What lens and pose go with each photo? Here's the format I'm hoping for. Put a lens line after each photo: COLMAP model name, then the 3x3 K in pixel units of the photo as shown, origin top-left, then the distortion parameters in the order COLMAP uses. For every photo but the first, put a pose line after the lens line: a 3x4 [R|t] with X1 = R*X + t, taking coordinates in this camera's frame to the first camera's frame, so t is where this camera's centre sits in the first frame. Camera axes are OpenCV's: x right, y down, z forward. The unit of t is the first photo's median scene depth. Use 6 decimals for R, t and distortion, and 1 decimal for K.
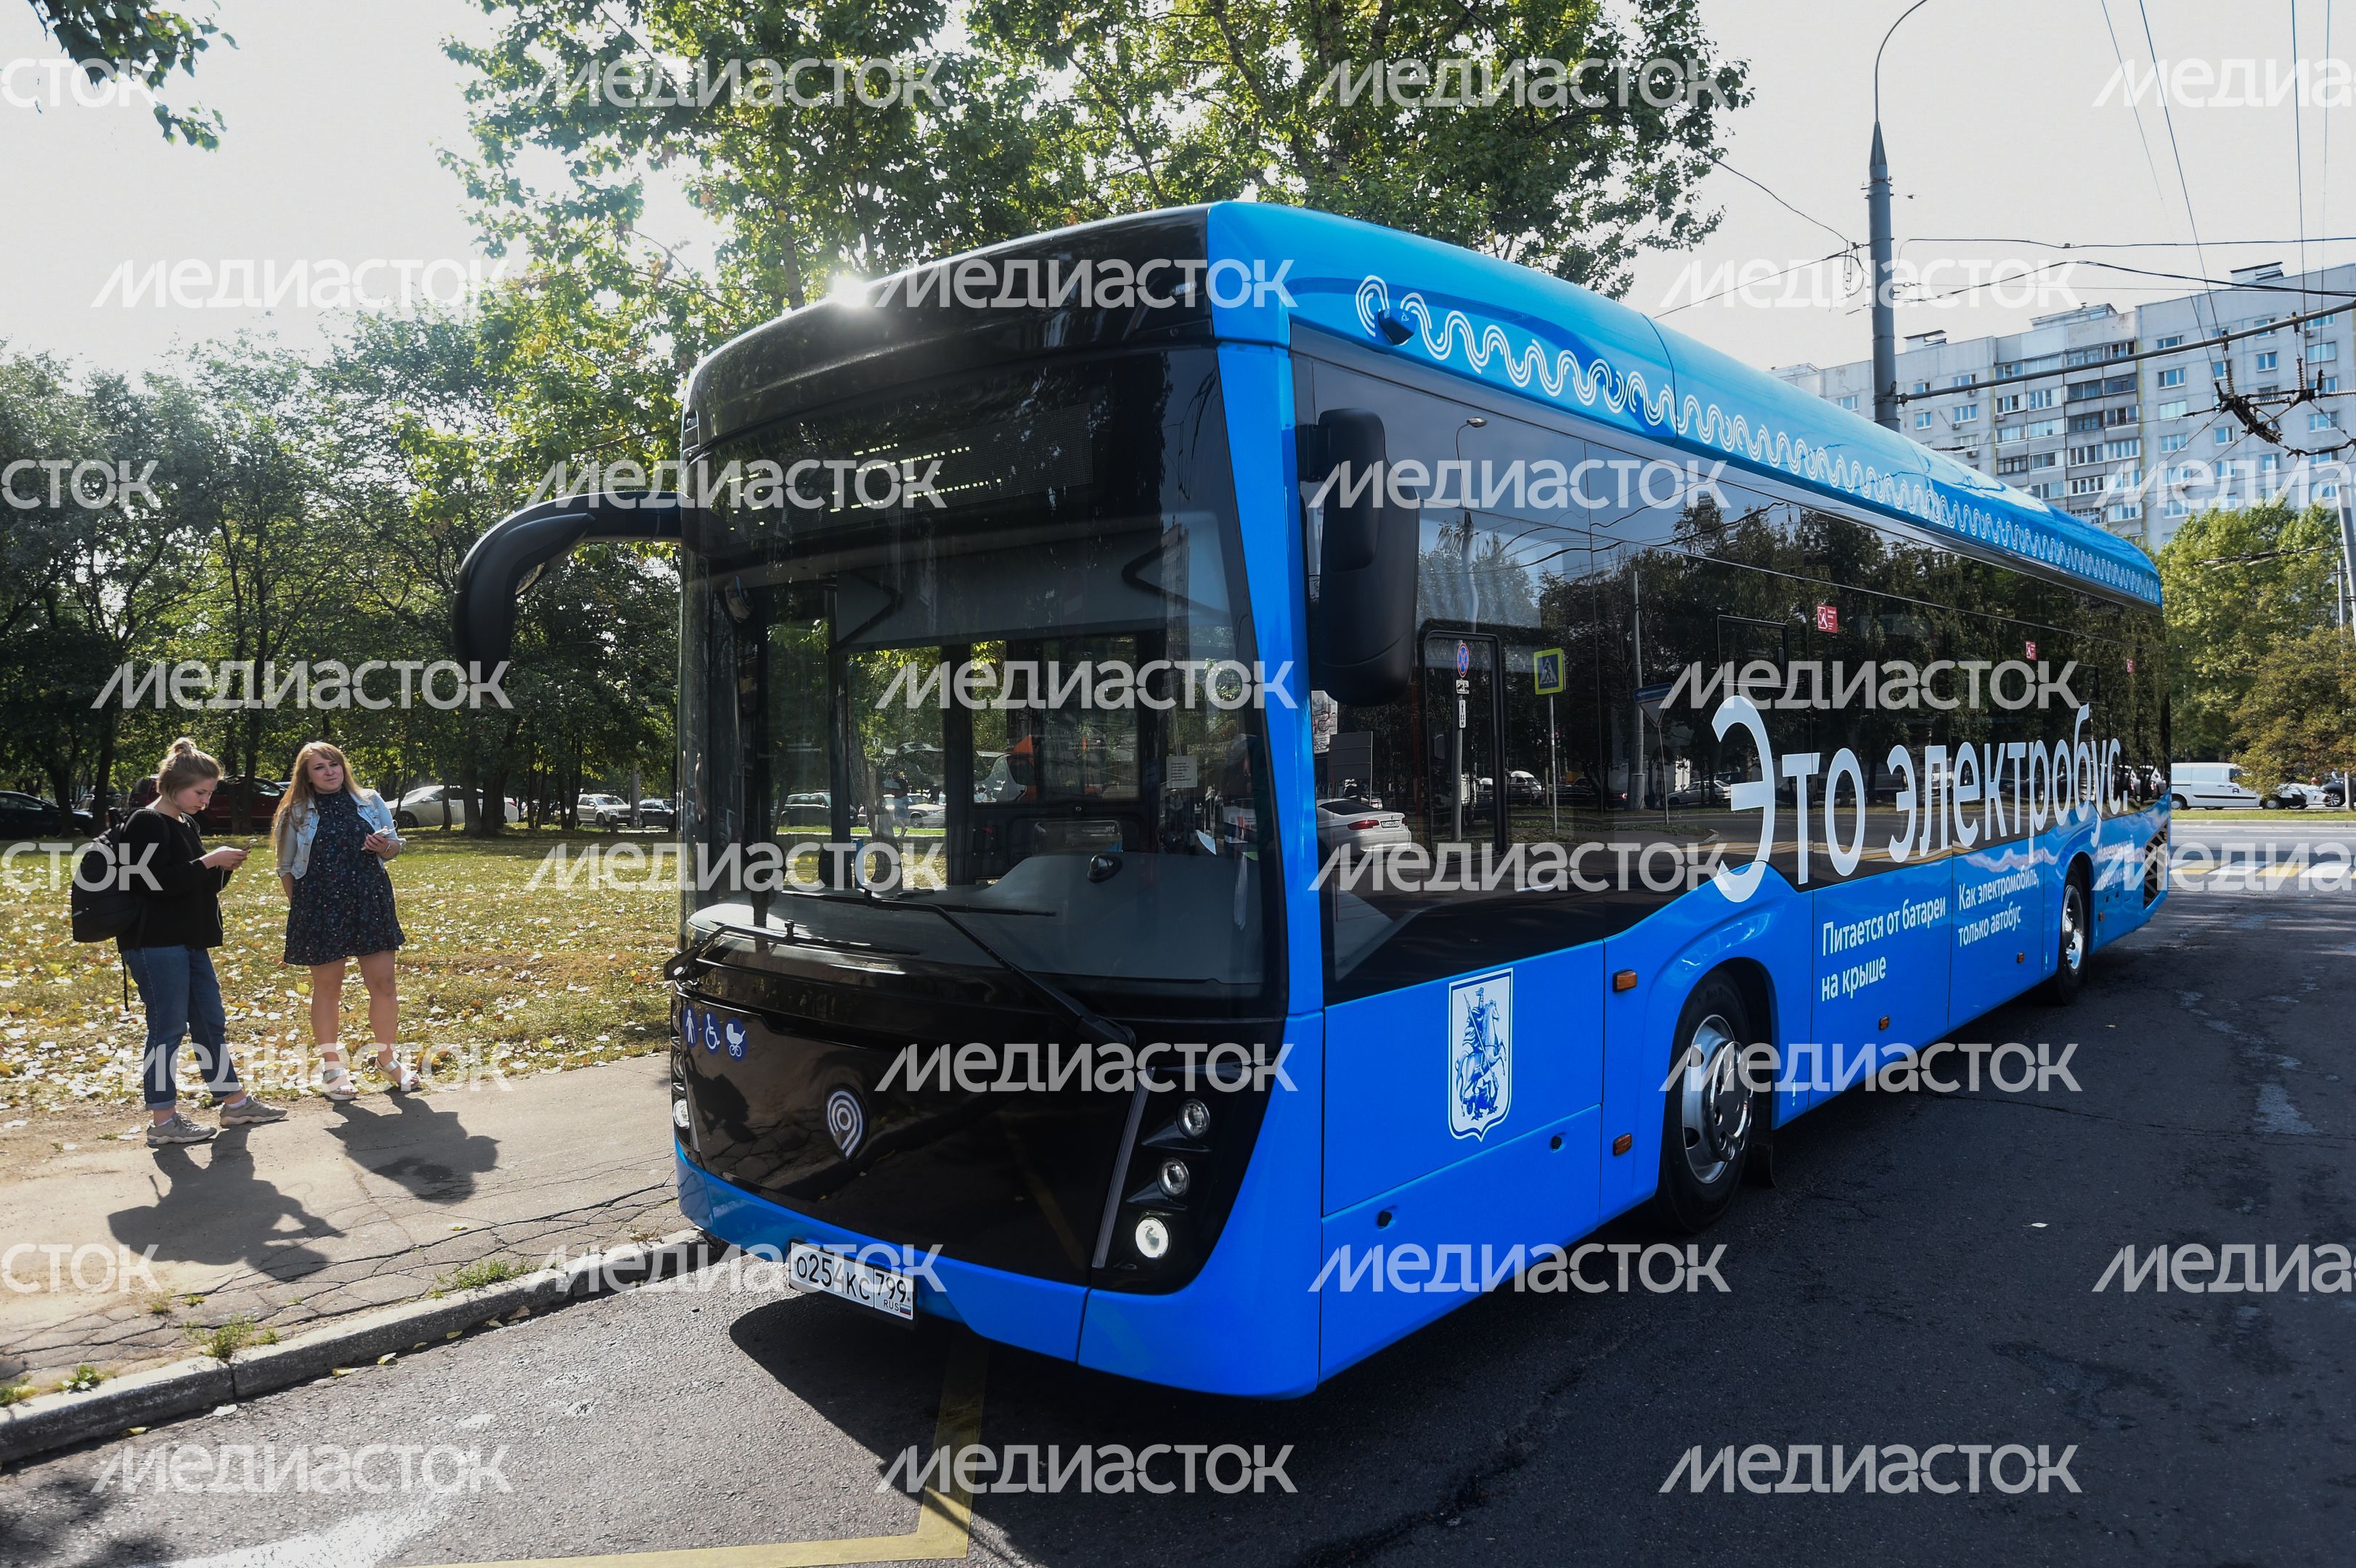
lens RADIAL K [[1536.1, 0, 1185.5], [0, 1536.1, 760.5], [0, 0, 1]] dist [0.016041, -0.008286]
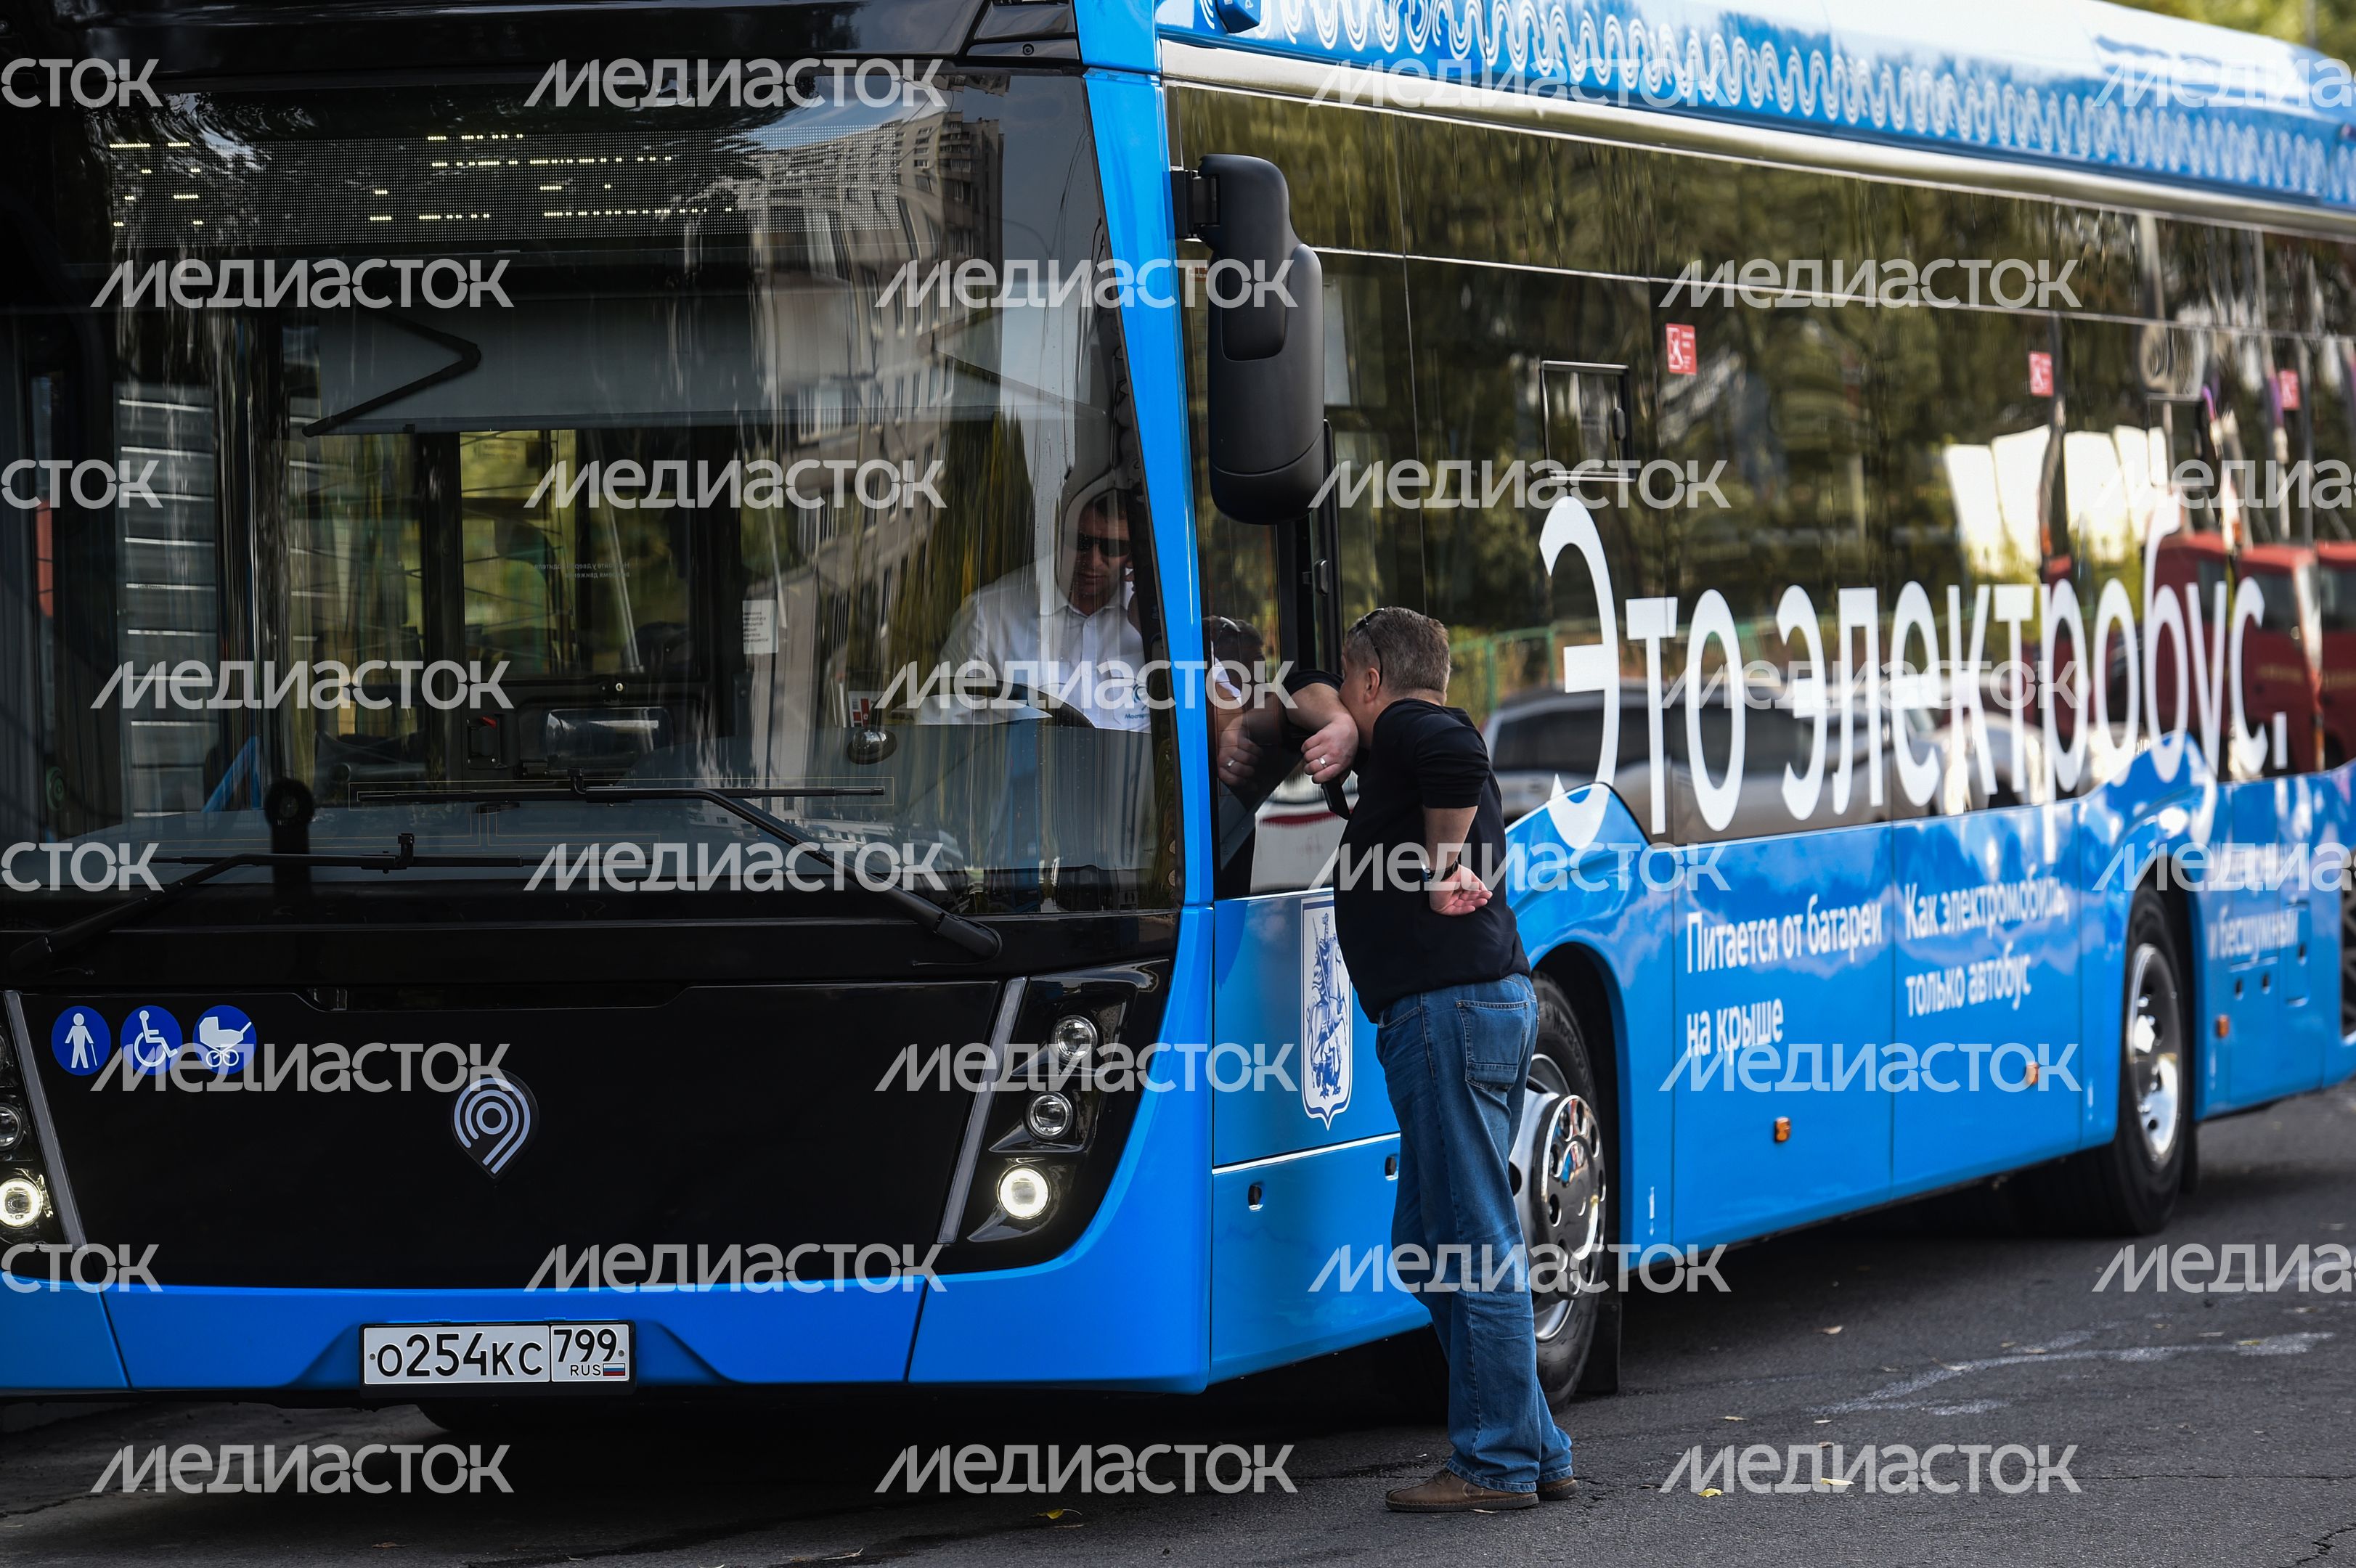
lens RADIAL K [[10199.8, 0, 1166.9], [0, 10199.8, 805.5], [0, 0, 1]] dist [1.780573, 0.000000]
pose [[0.920057, -0.013672, 0.391547, -1.217647], [0.014103, 0.999899, 0.001776, 0.061506], [-0.391532, 0.003888, 0.920156, -2.346298]]
